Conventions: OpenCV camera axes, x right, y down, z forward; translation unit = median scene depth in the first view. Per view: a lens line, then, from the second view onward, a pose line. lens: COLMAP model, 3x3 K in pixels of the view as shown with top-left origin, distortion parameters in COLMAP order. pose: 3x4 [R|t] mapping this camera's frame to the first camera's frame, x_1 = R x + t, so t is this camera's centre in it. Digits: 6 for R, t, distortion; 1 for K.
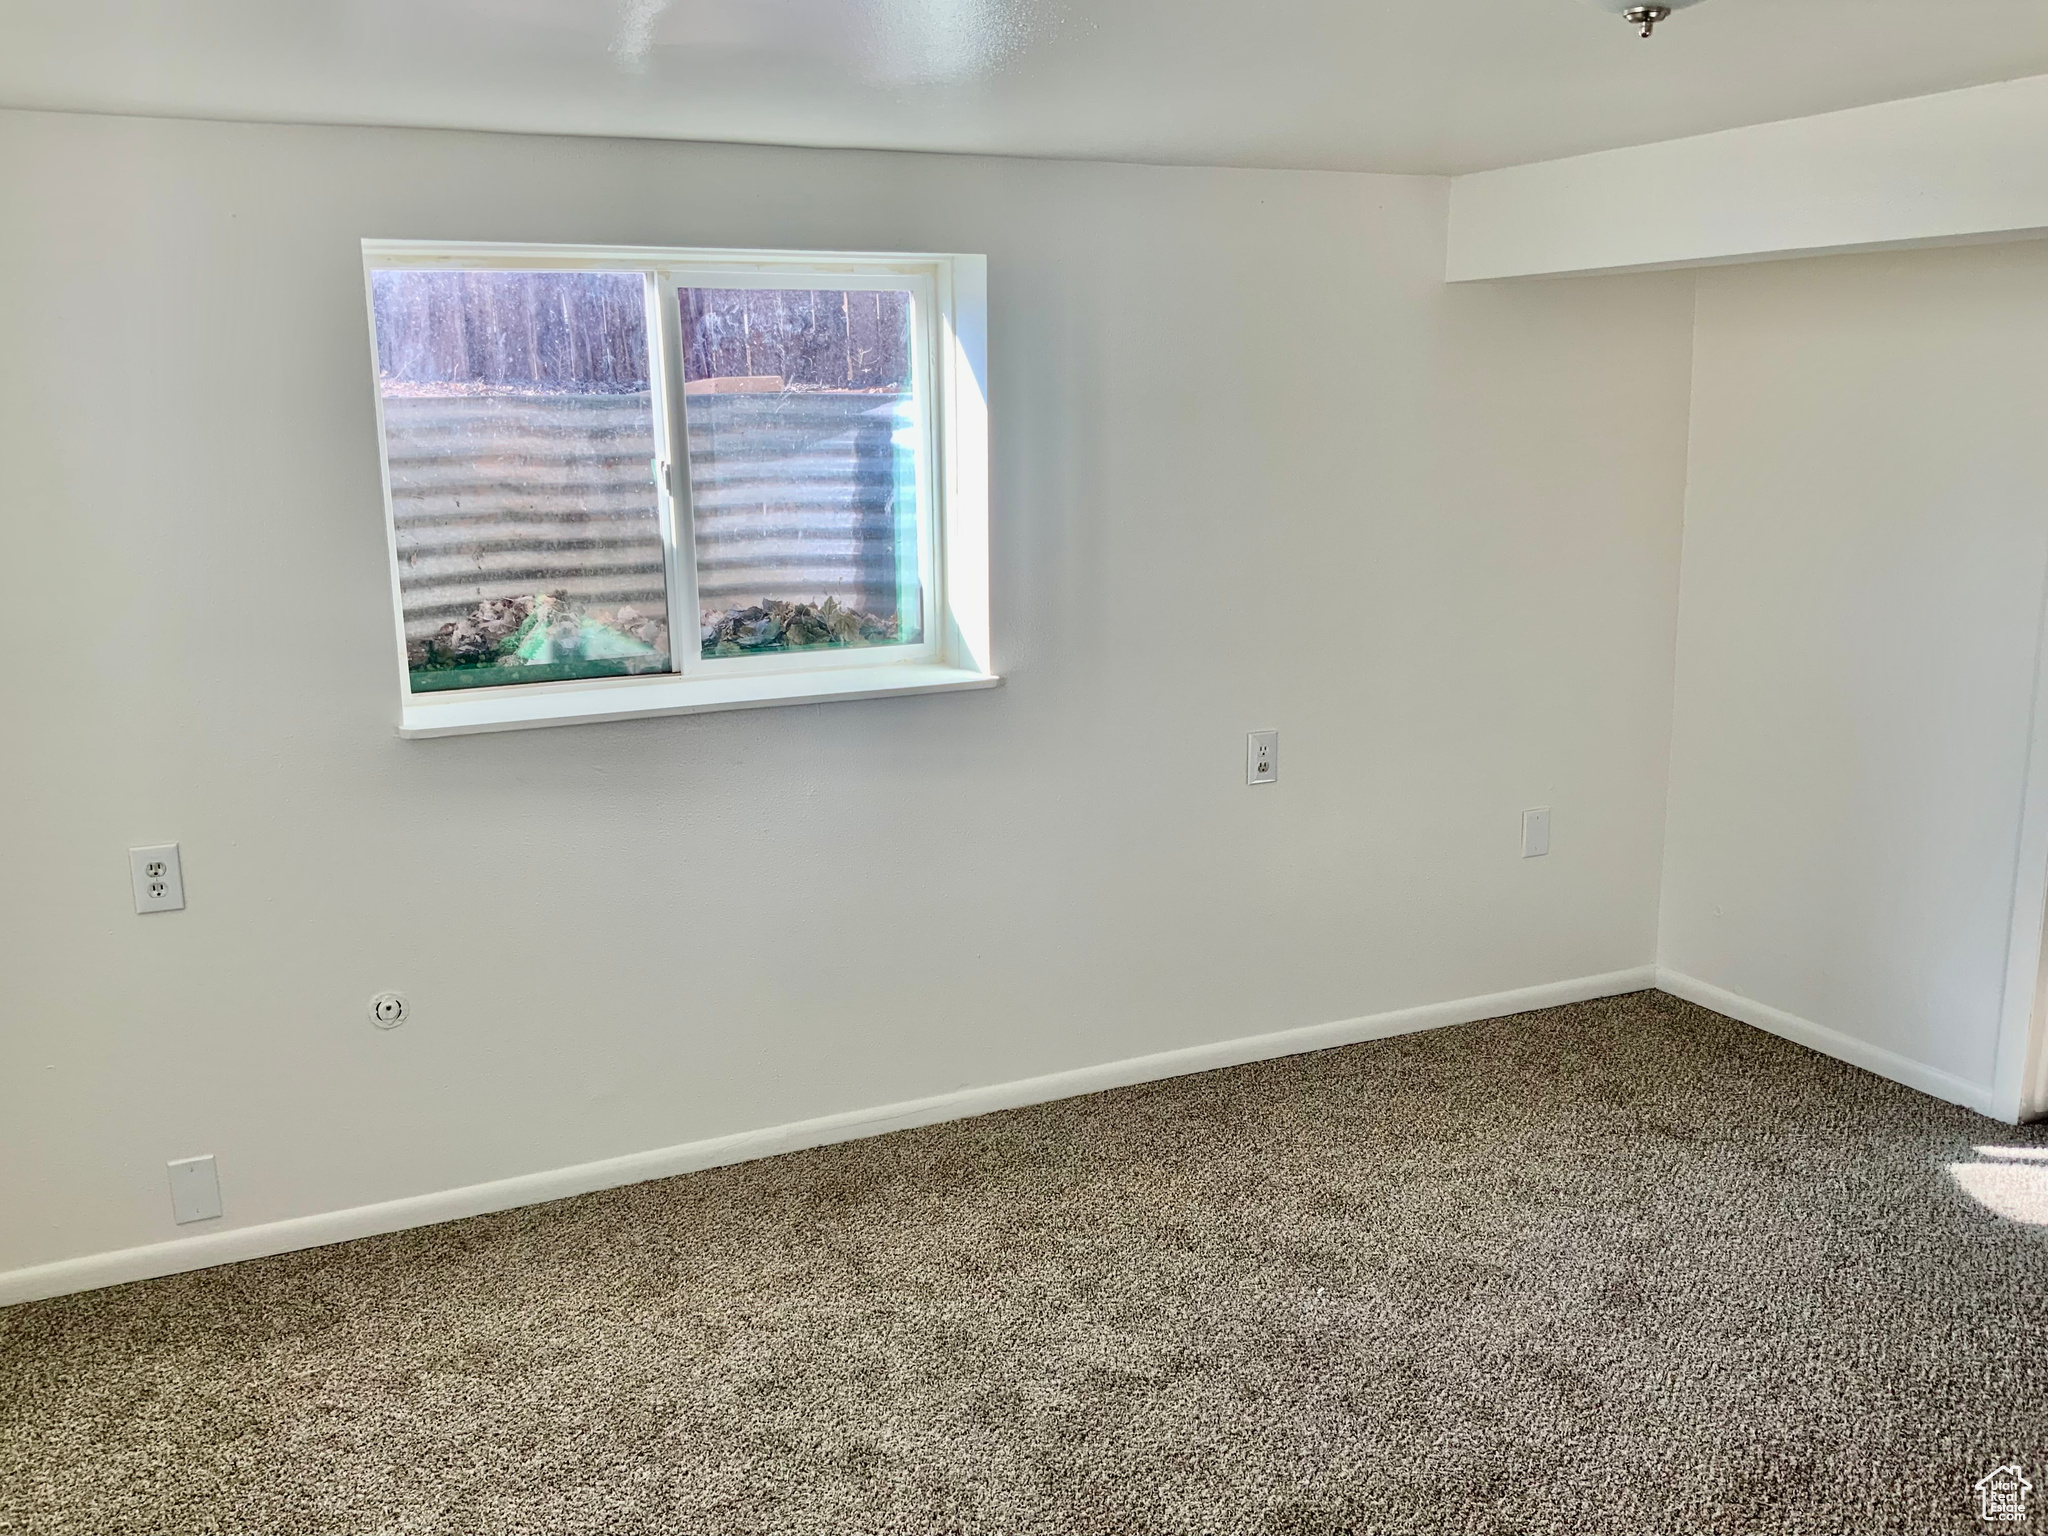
lens RADIAL K [[1715.4, 0, 1023.5], [0, 1715.4, 757.0], [0, 0, 1]] dist [0.044378, -0.036146]
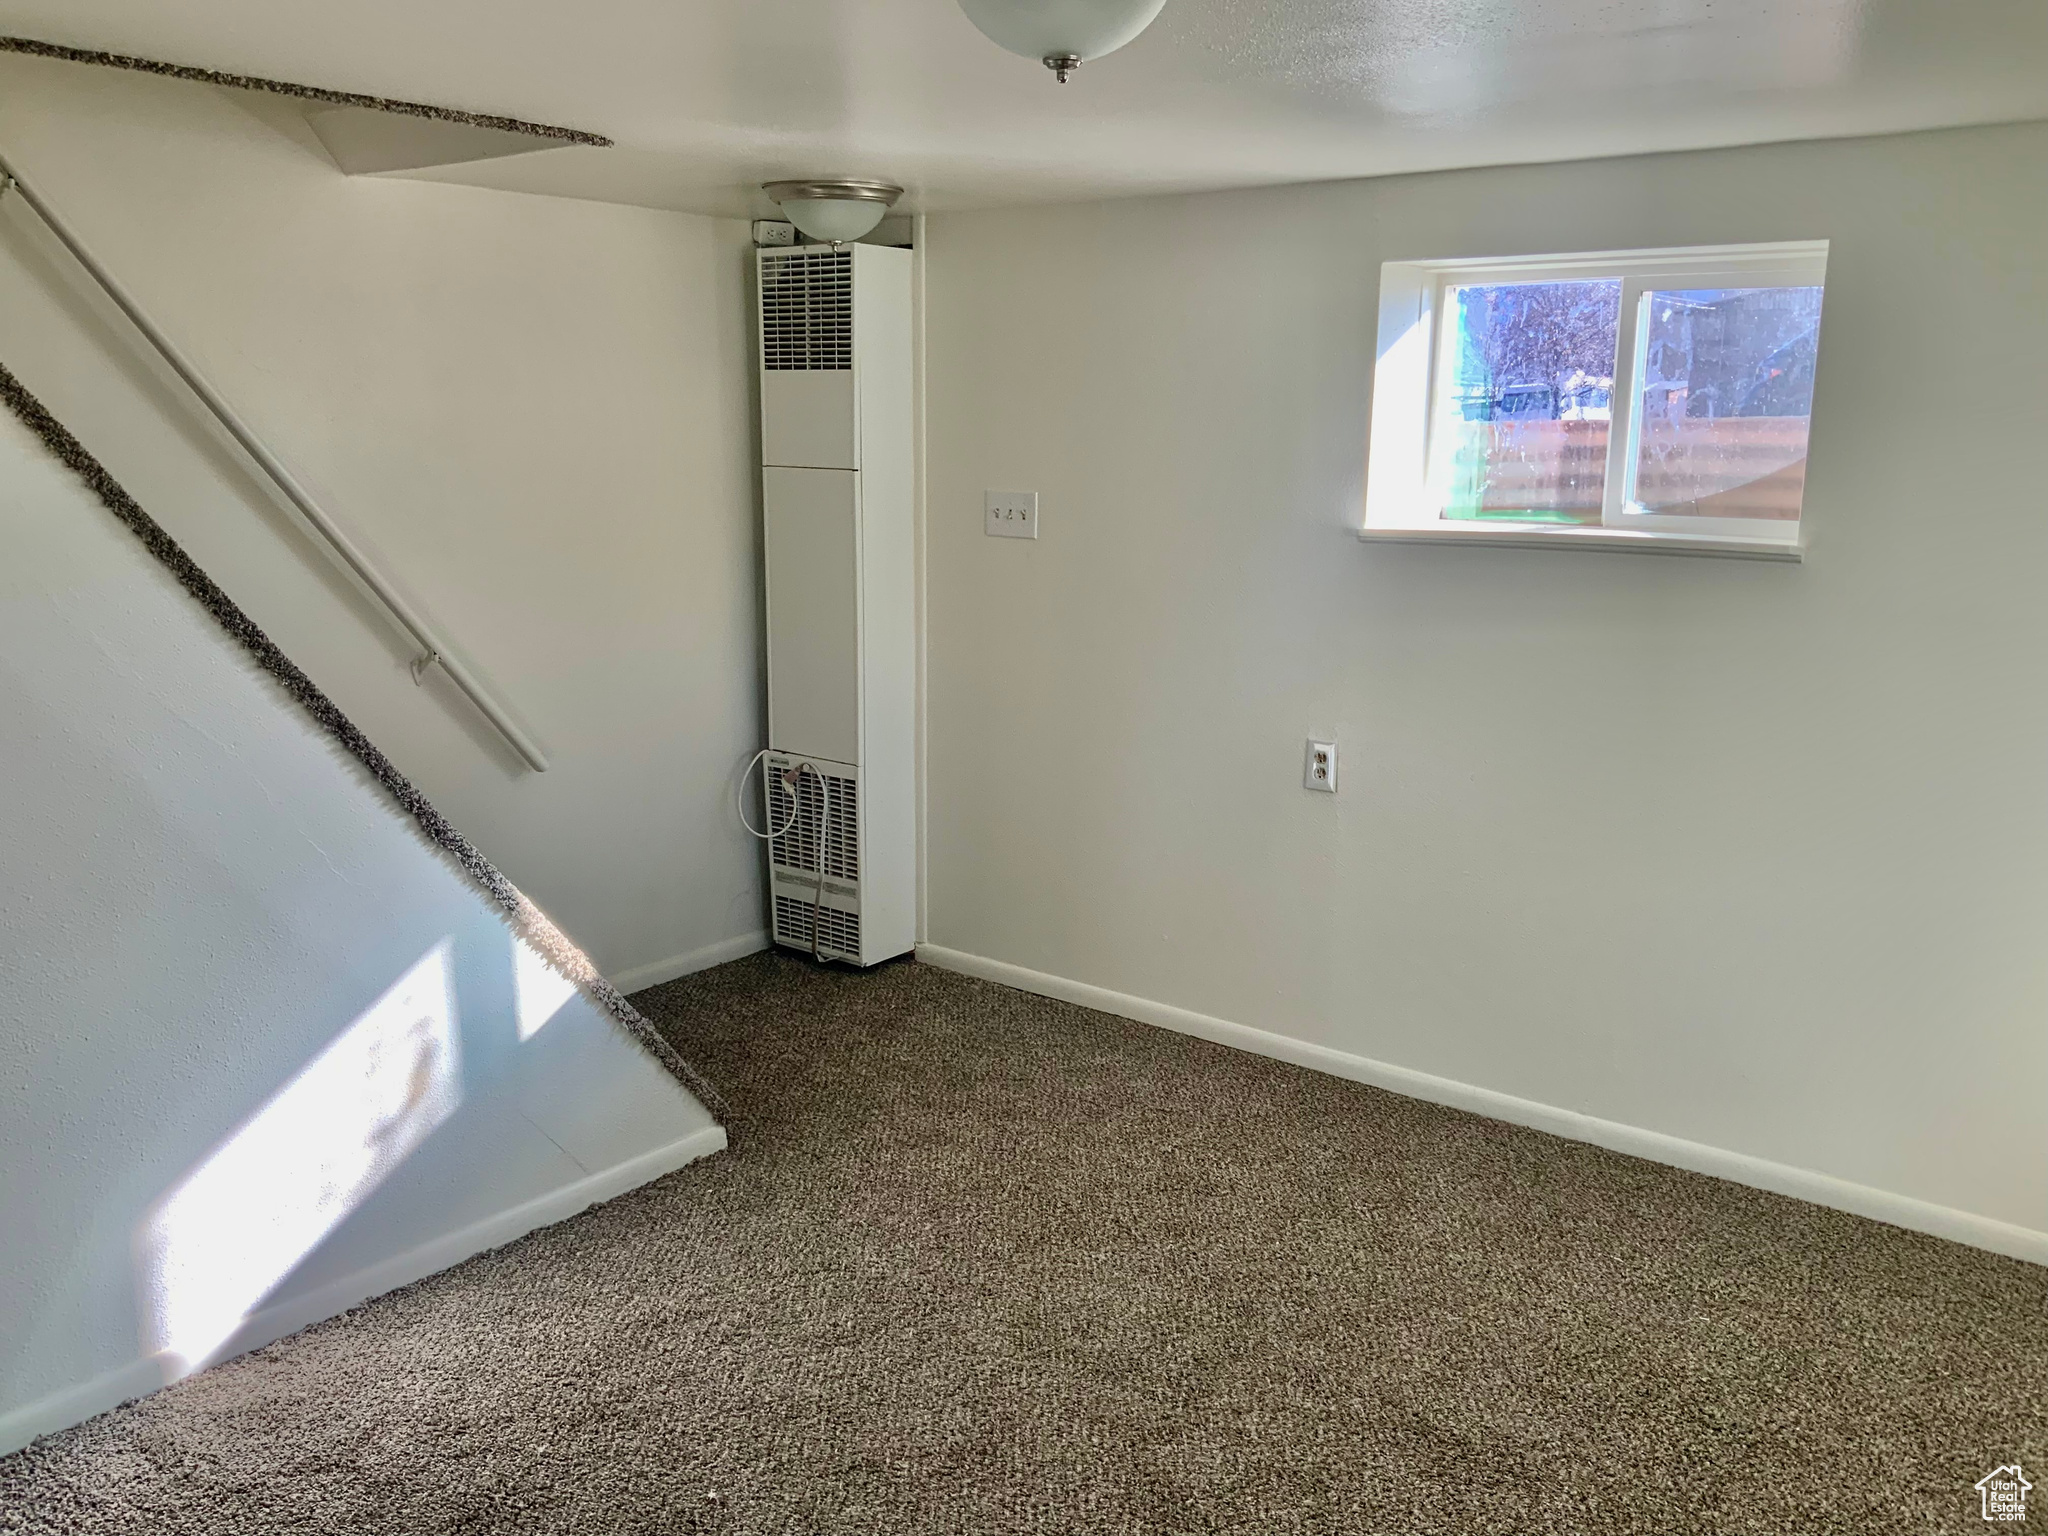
lens RADIAL K [[1715.4, 0, 1024.8], [0, 1715.4, 779.8], [0, 0, 1]] dist [0.044378, -0.036146]
pose [[0.440675, 0.204346, -0.874099, 0.629268], [-0.179327, 0.974157, 0.137331, -0.066539], [0.879573, 0.096231, 0.465931, 0.236702]]
